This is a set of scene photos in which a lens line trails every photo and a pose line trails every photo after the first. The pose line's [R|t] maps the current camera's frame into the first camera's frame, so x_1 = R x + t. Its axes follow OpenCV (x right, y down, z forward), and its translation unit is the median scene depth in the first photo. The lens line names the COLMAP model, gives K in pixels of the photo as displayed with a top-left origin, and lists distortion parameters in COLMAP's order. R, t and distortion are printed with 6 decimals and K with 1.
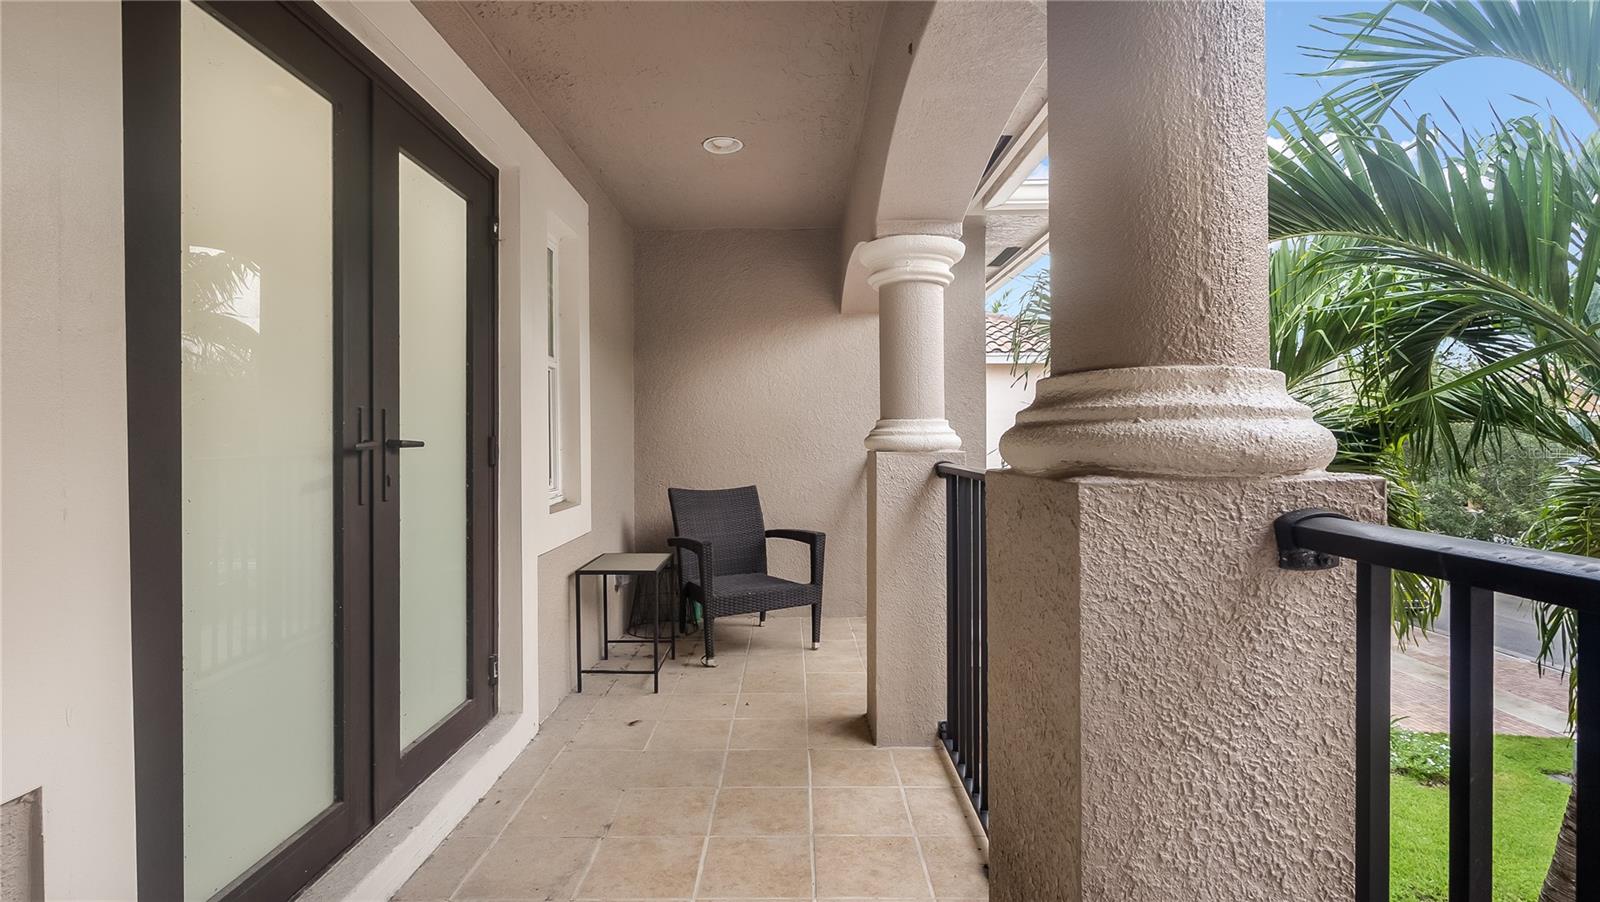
lens RADIAL K [[754.9, 0, 789.3], [0, 754.9, 447.0], [0, 0, 1]] dist [-0.000650, -0.000298]
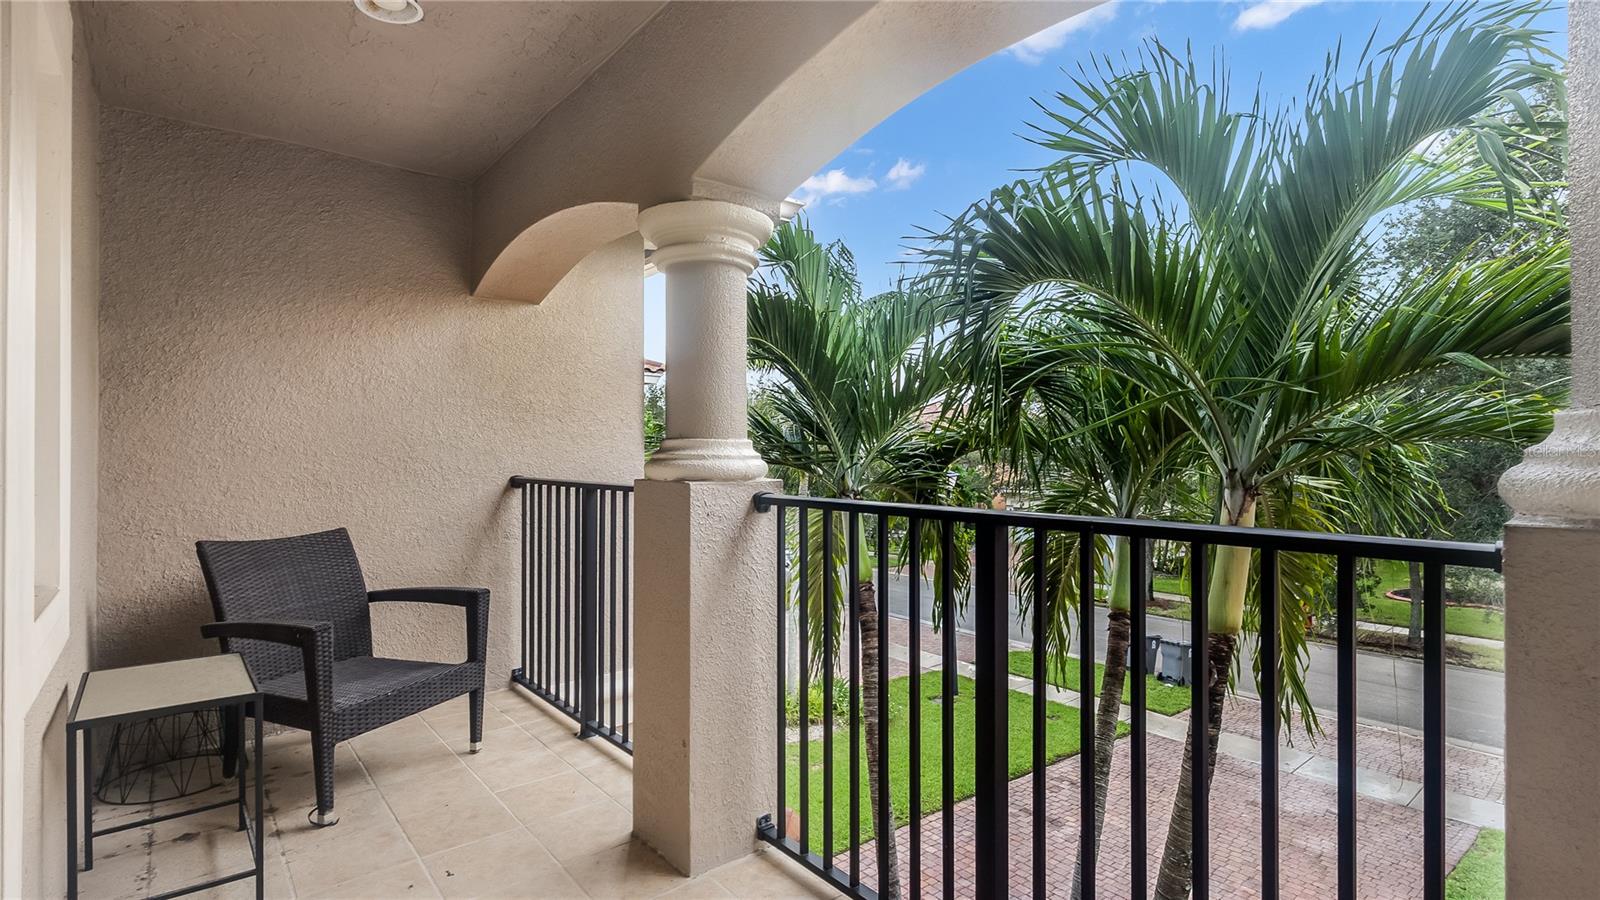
lens RADIAL K [[749.6, 0, 801.6], [0, 749.6, 451.0], [0, 0, 1]] dist [-0.000517, 0.000835]
pose [[0.764647, 0.011459, 0.644348, -0.192606], [0.000524, 0.999831, -0.018403, -0.006941], [-0.644450, 0.014410, 0.764511, 0.246402]]
